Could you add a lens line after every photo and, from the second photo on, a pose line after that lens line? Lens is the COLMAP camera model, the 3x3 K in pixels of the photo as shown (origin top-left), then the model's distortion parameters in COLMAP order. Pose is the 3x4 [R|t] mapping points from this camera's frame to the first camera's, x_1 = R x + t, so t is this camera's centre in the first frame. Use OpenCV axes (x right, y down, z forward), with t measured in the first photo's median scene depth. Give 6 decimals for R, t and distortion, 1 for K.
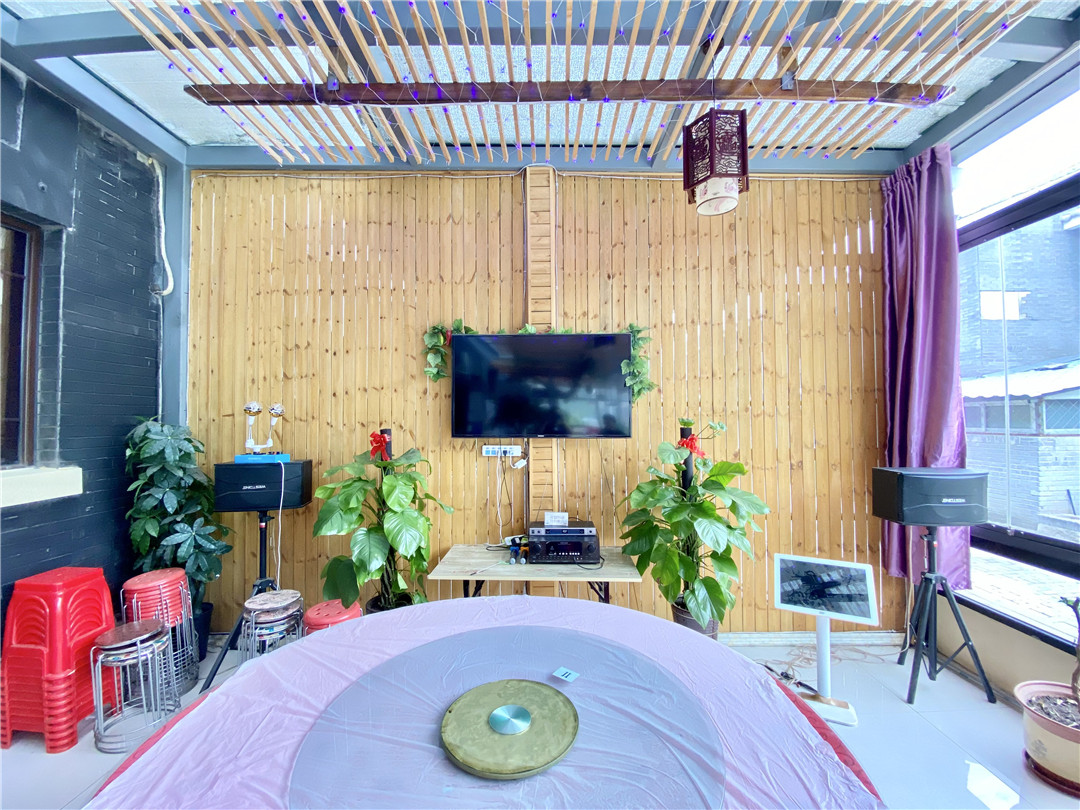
lens RADIAL K [[434.9, 0, 540.0], [0, 434.9, 405.0], [0, 0, 1]] dist [0.021576, -0.019733]
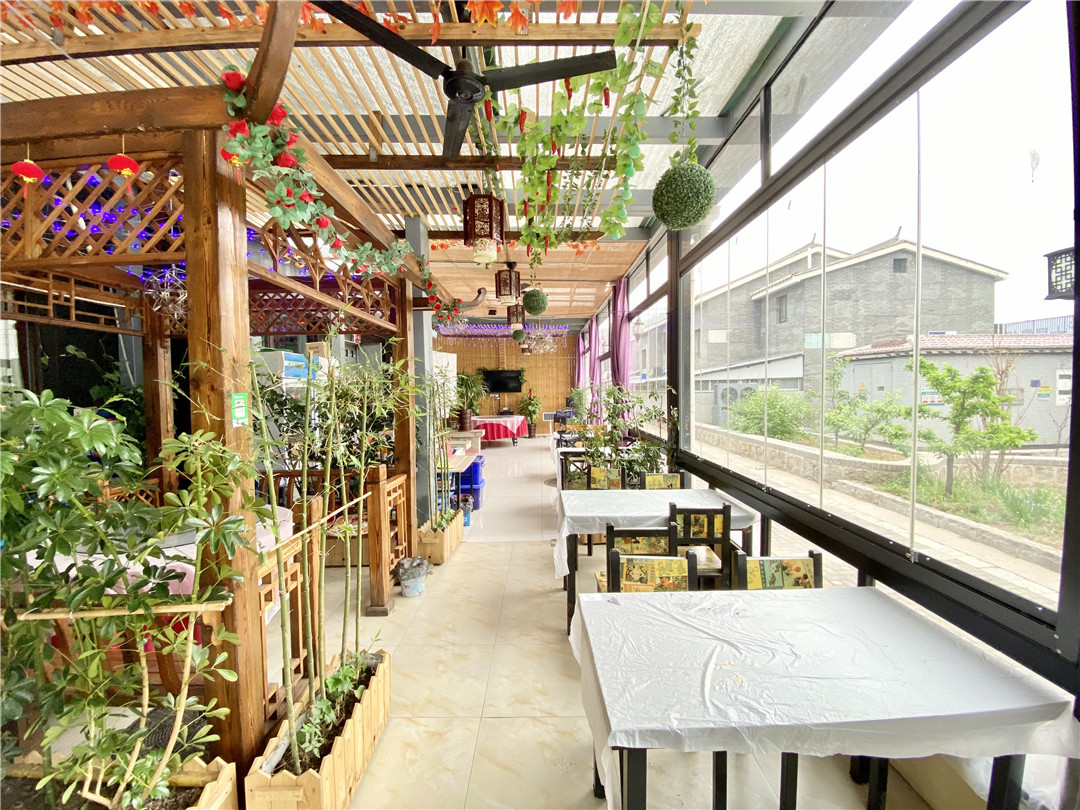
lens RADIAL K [[434.9, 0, 540.0], [0, 434.9, 405.0], [0, 0, 1]] dist [0.021576, -0.019733]
pose [[0.999893, -0.007766, 0.012390, 0.326061], [0.006999, 0.998126, 0.060794, -0.061379], [-0.012839, -0.060701, 0.998073, -3.504537]]
